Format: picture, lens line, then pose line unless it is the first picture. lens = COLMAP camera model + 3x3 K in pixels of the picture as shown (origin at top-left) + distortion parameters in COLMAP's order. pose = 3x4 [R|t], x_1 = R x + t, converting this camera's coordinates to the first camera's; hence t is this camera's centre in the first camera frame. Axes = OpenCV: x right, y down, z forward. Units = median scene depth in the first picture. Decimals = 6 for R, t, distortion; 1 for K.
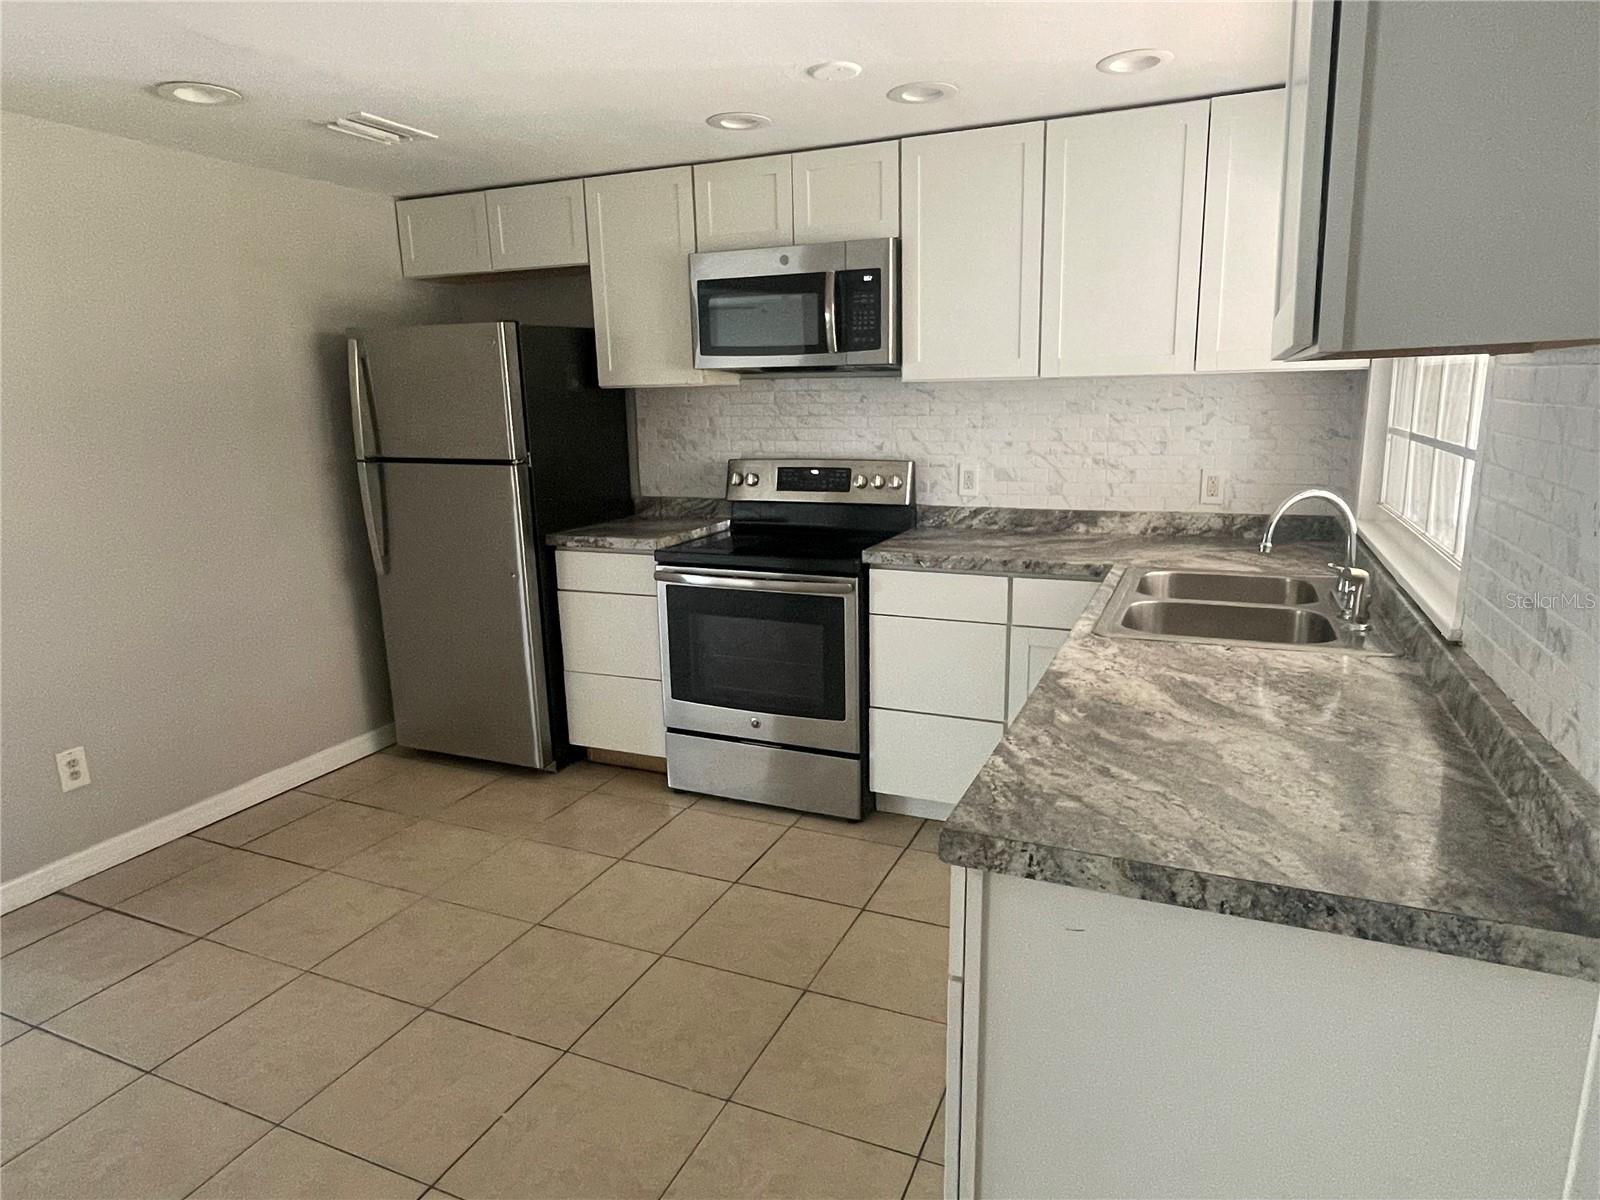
lens RADIAL K [[953.7, 0, 799.0], [0, 953.7, 594.8], [0, 0, 1]] dist [-0.000597, -0.001597]
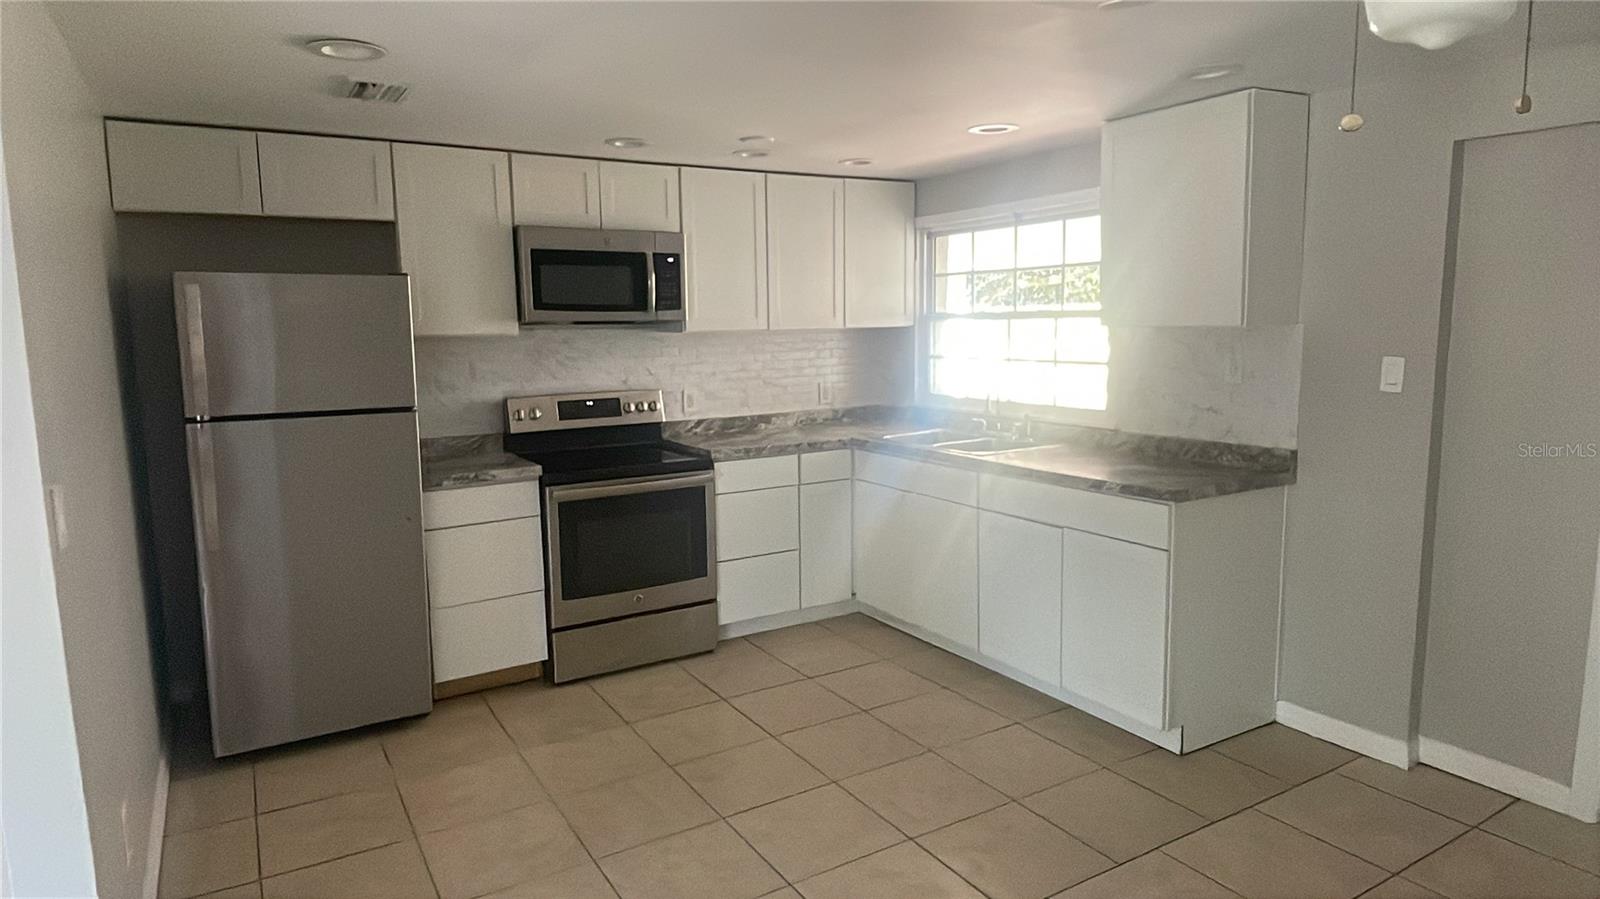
lens RADIAL K [[932.9, 0, 800.0], [0, 932.9, 443.6], [0, 0, 1]] dist [0.078159, -0.100608]
pose [[0.579119, -0.097293, 0.809417, -0.912816], [0.173981, 0.984730, -0.006113, -0.023180], [-0.796462, 0.144364, 0.587203, 0.075378]]
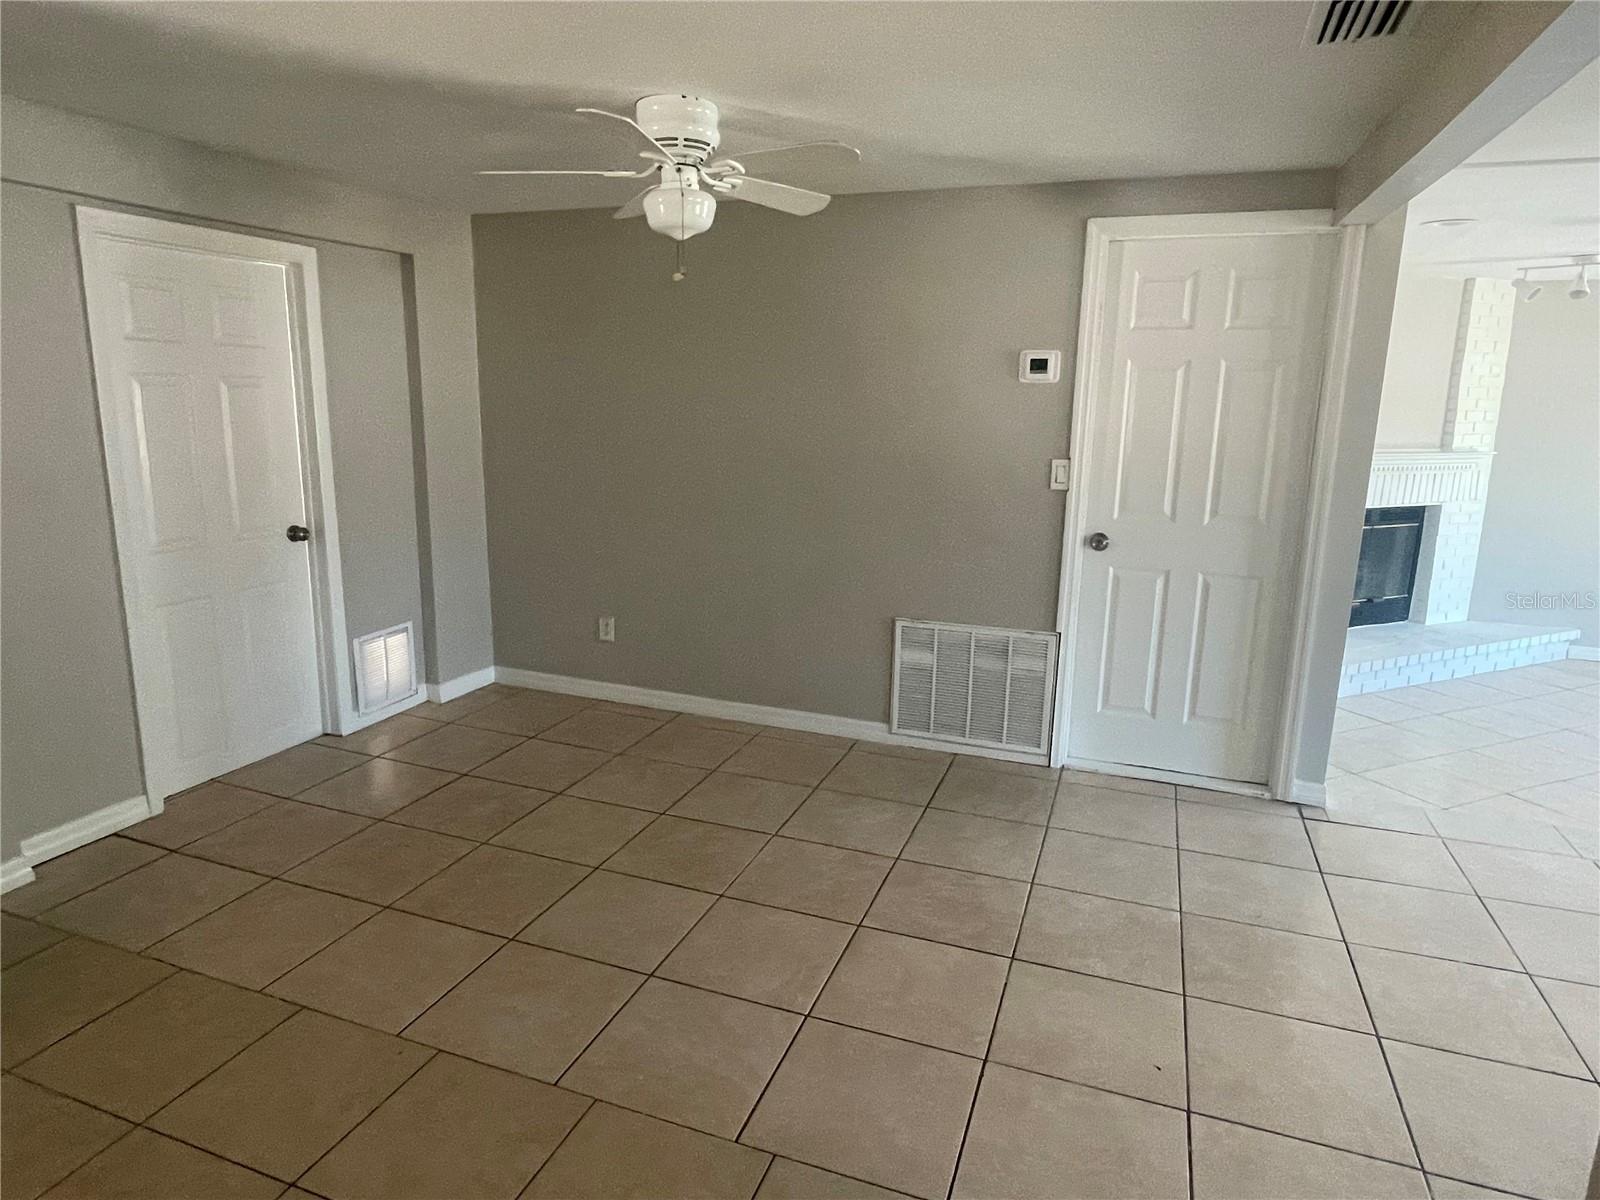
lens RADIAL K [[953.7, 0, 799.0], [0, 953.7, 594.8], [0, 0, 1]] dist [-0.000597, -0.001597]
pose [[-0.998484, 0.014062, -0.053221, -0.477342], [-0.009037, 0.911829, 0.410470, -0.200986], [0.054300, 0.410329, -0.910320, 0.917990]]
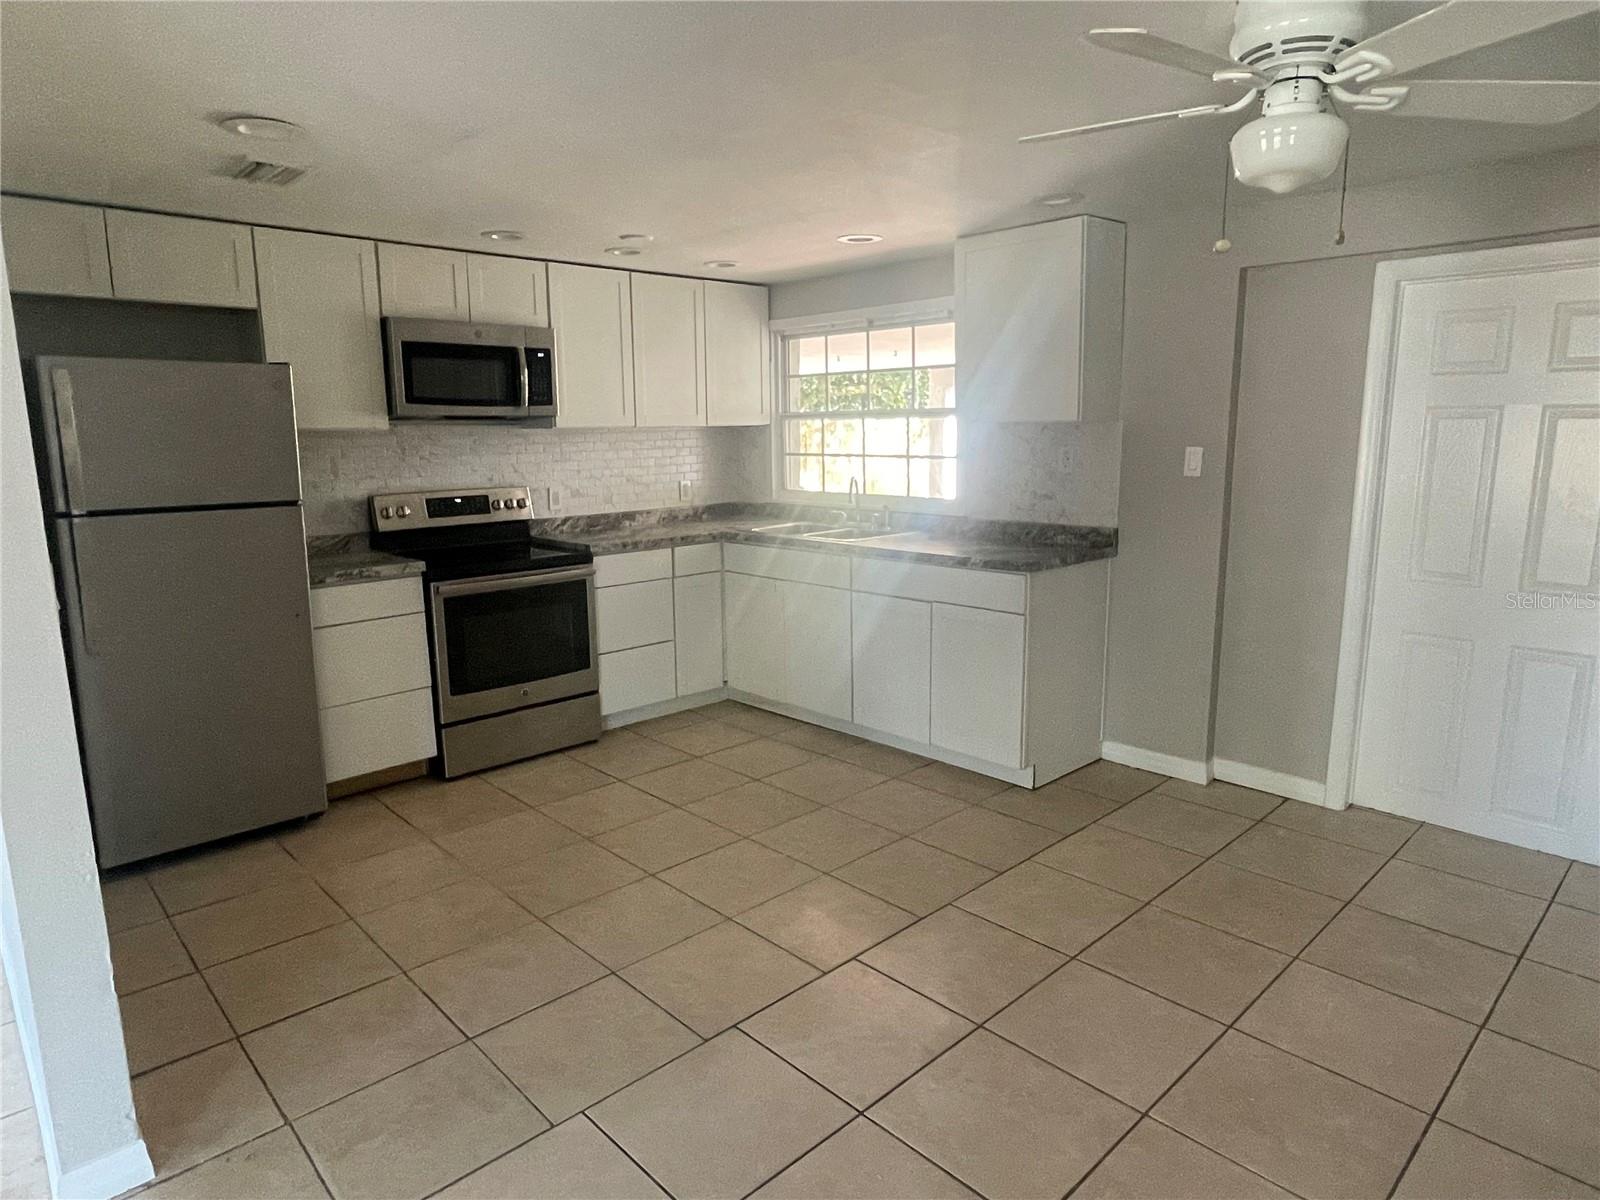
lens RADIAL K [[951.0, 0, 802.5], [0, 951.0, 596.0], [0, 0, 1]] dist [-0.003398, -0.001012]
pose [[0.388747, -0.146275, 0.909659, -1.049768], [0.195777, 0.977884, 0.073580, -0.012334], [-0.900304, 0.149486, 0.408787, 0.128962]]
